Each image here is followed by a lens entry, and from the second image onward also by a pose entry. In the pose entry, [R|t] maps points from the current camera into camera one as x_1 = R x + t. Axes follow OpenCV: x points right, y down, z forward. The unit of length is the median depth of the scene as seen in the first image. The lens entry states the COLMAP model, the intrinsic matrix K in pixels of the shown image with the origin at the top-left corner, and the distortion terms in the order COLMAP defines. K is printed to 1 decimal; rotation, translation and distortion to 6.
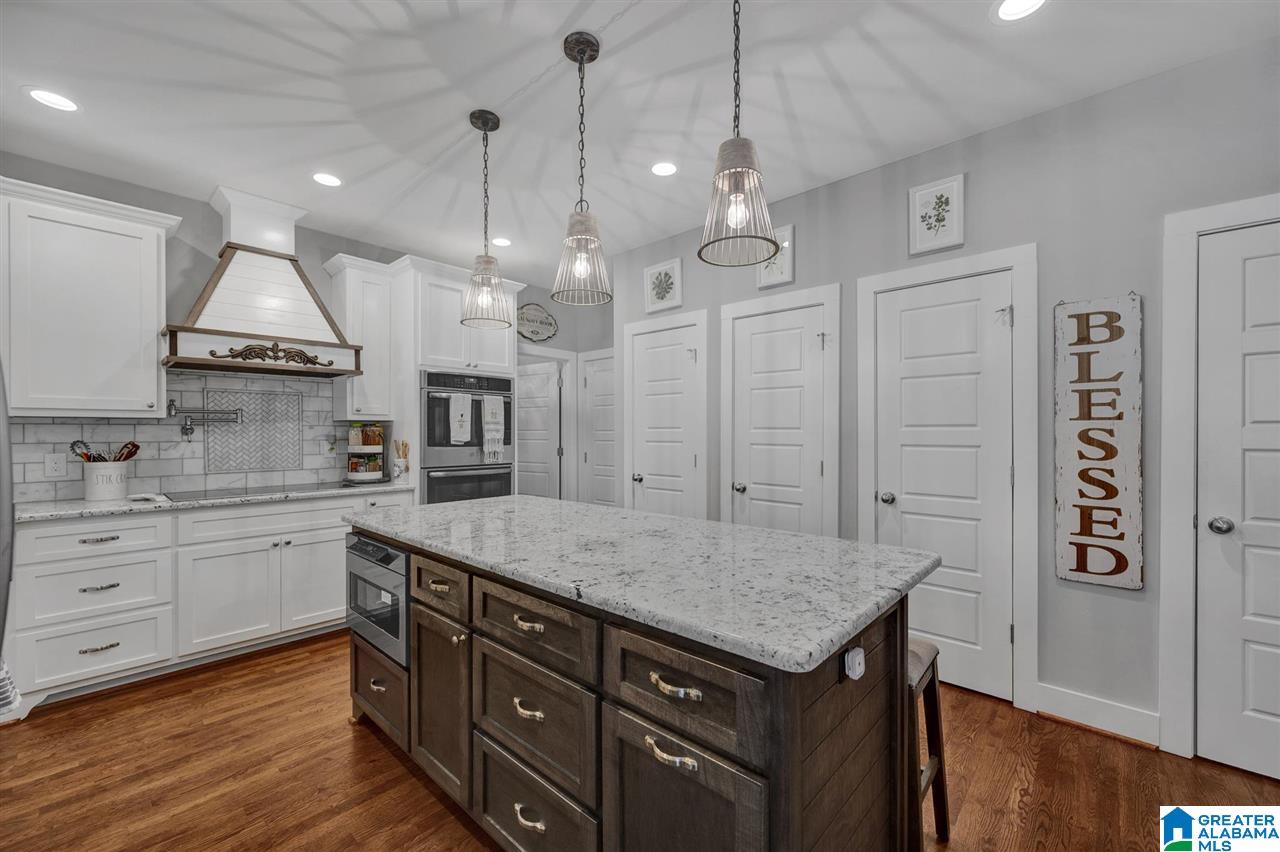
lens RADIAL K [[513.6, 0, 643.5], [0, 513.6, 429.5], [0, 0, 1]] dist [-0.000387, -0.000170]
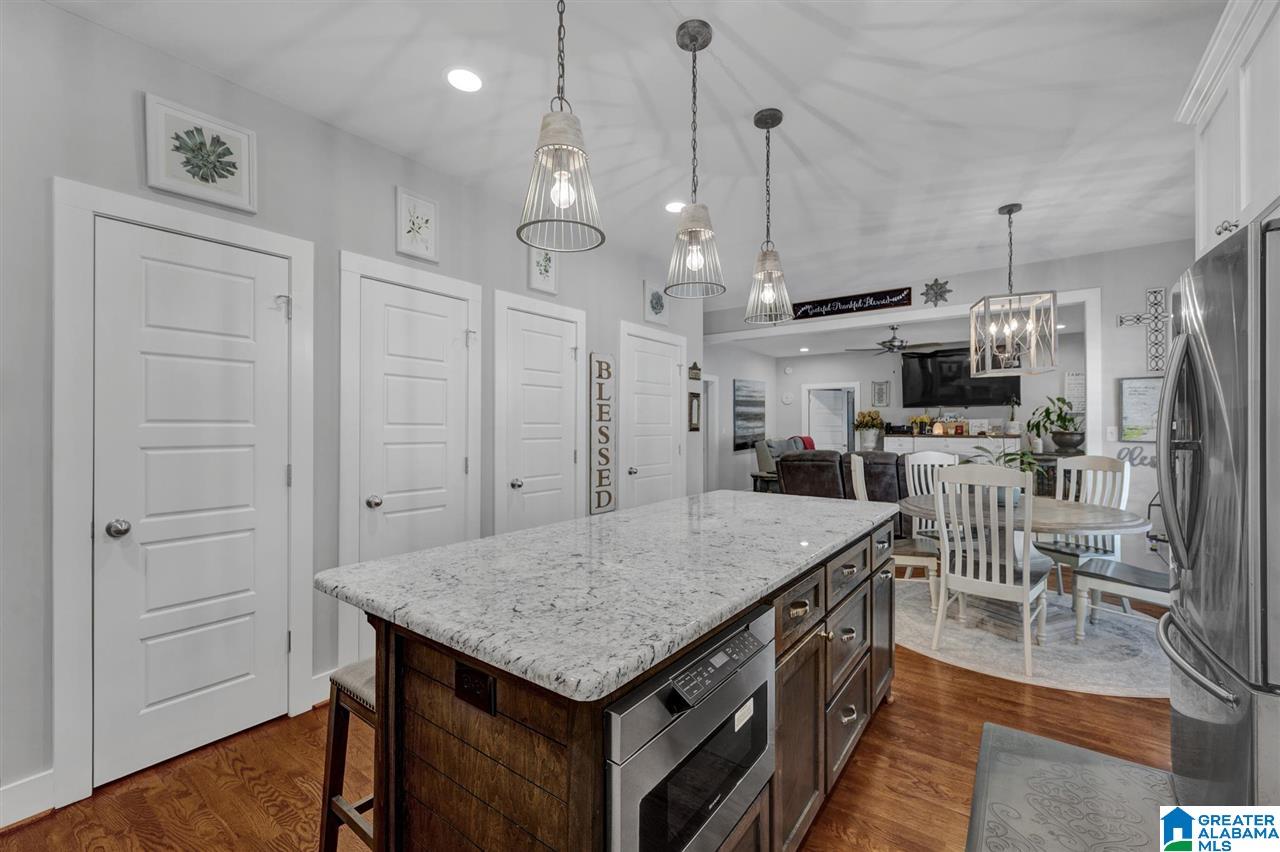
lens RADIAL K [[513.6, 0, 642.3], [0, 513.6, 432.7], [0, 0, 1]] dist [-0.000387, -0.000170]
pose [[-0.089494, 0.000533, 0.995987, -0.674451], [0.008891, 0.999960, 0.000264, 0.016375], [-0.995948, 0.008879, -0.089495, 0.746616]]
